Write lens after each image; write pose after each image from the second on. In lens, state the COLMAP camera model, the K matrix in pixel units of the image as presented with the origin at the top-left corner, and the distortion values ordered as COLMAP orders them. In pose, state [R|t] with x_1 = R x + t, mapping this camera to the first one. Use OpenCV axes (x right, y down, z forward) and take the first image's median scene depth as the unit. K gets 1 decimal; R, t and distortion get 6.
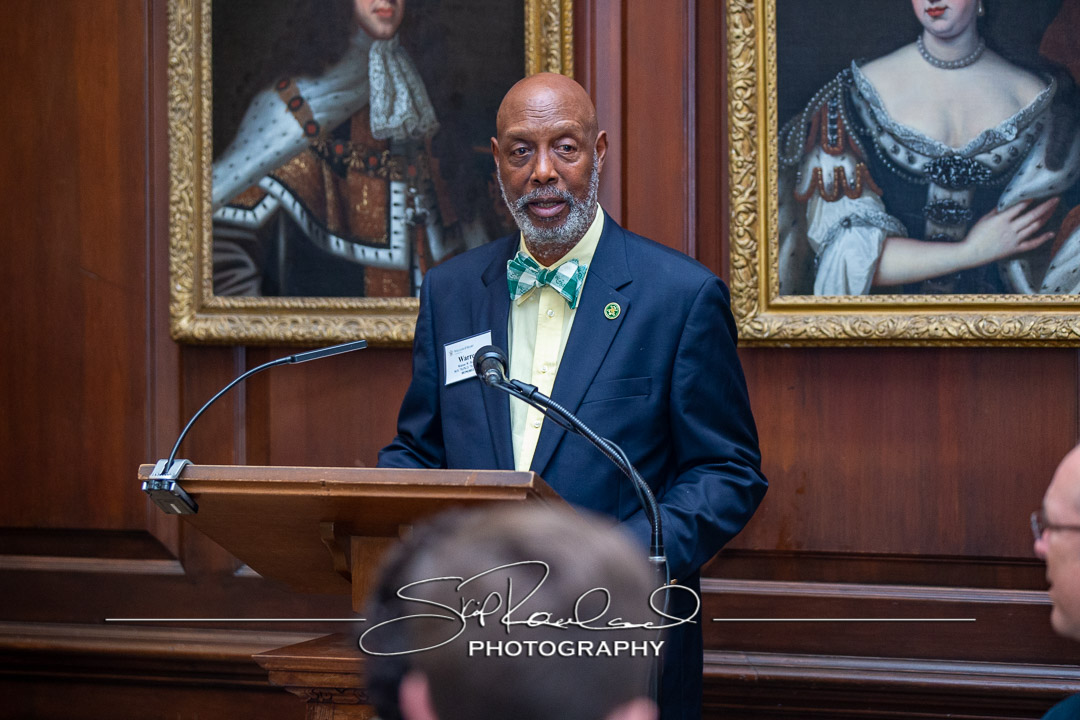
lens RADIAL K [[3712.4, 0, 559.7], [0, 3712.4, 344.5], [0, 0, 1]] dist [0.197556, 0.000000]
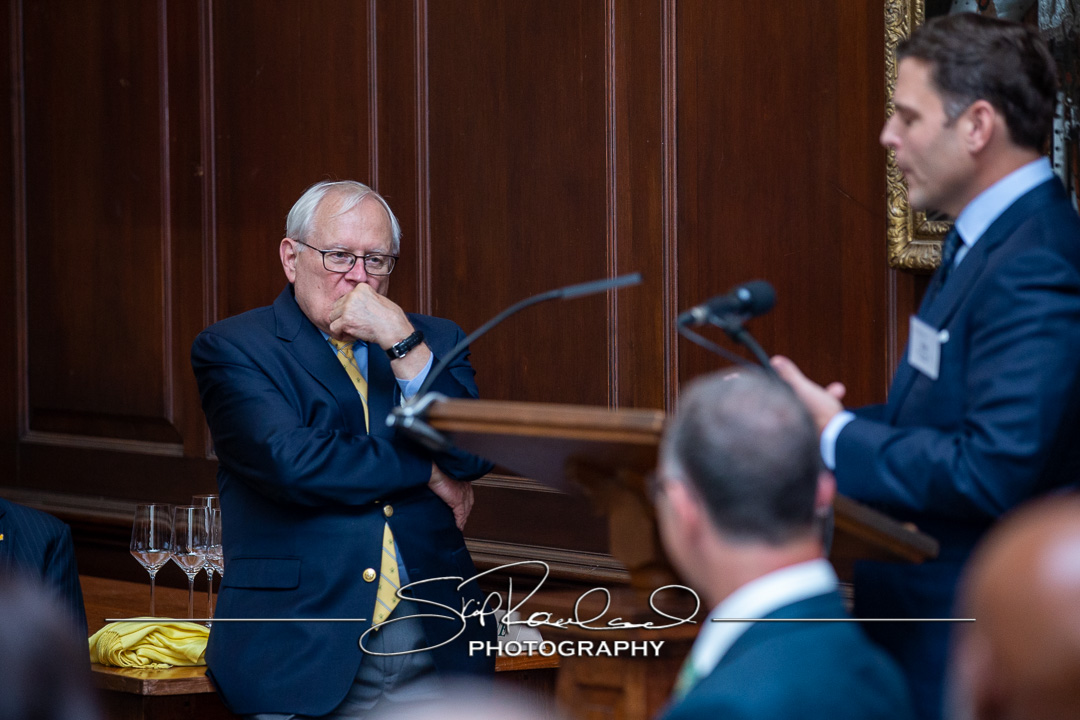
lens RADIAL K [[5595.2, 0, 538.7], [0, 5595.2, 358.4], [0, 0, 1]] dist [1.187046, 0.000000]
pose [[0.797570, 0.020396, -0.602881, 0.664708], [-0.008623, 0.999712, 0.022413, -0.009610], [0.603165, -0.012677, 0.797516, -0.136515]]
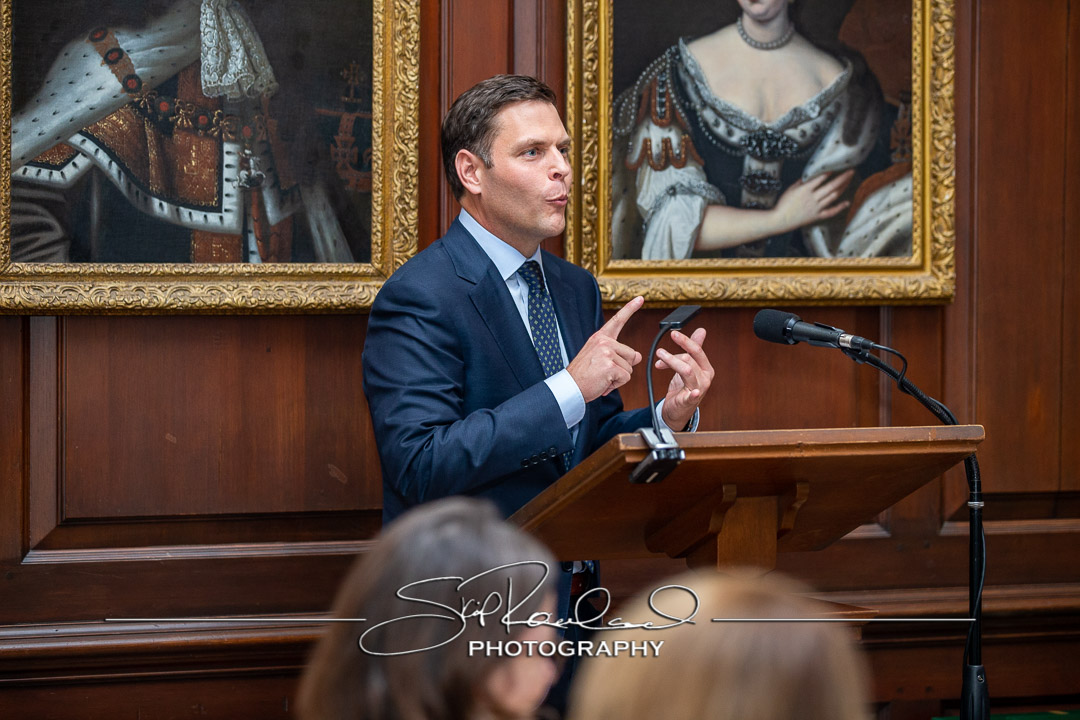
lens RADIAL K [[3690.5, 0, 538.2], [0, 3690.5, 353.0], [0, 0, 1]] dist [0.363962, 0.000000]
pose [[0.720387, -0.020928, 0.693257, -0.653946], [0.011613, 0.999768, 0.018114, -0.005757], [-0.693475, -0.004999, 0.720463, 0.254311]]
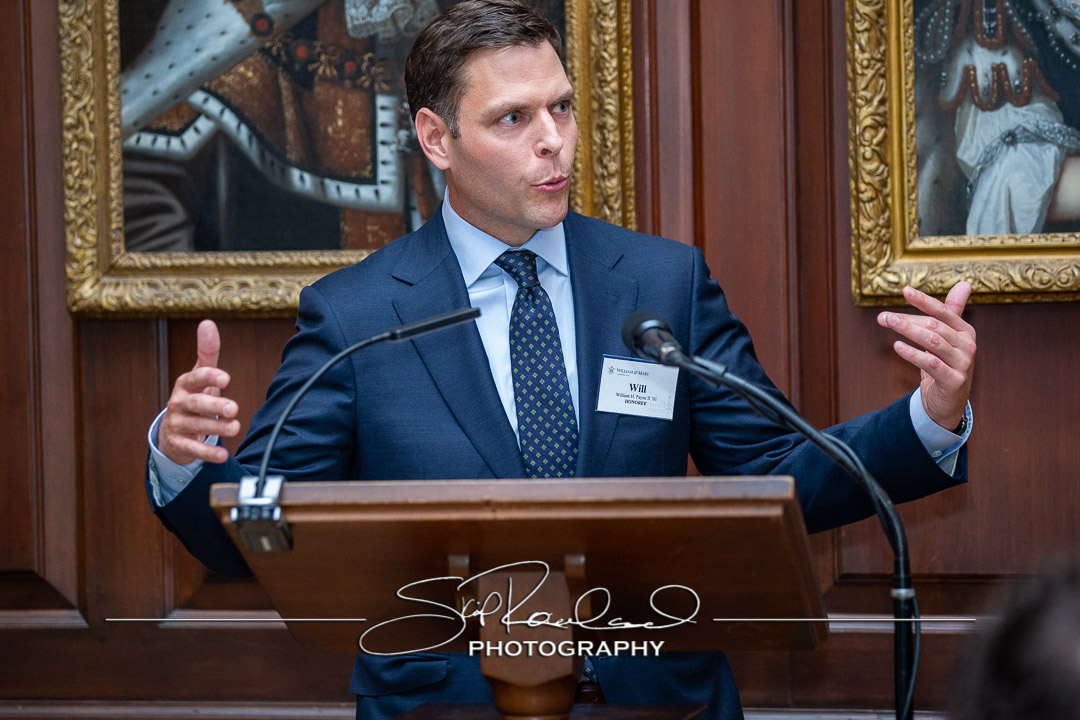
lens RADIAL K [[4714.9, 0, 532.9], [0, 4714.9, 351.4], [0, 0, 1]] dist [0.513488, 0.000000]
pose [[0.992457, -0.022616, 0.120486, -0.130166], [0.021213, 0.999692, 0.012919, -0.003807], [-0.120741, -0.010265, 0.992631, 0.052818]]
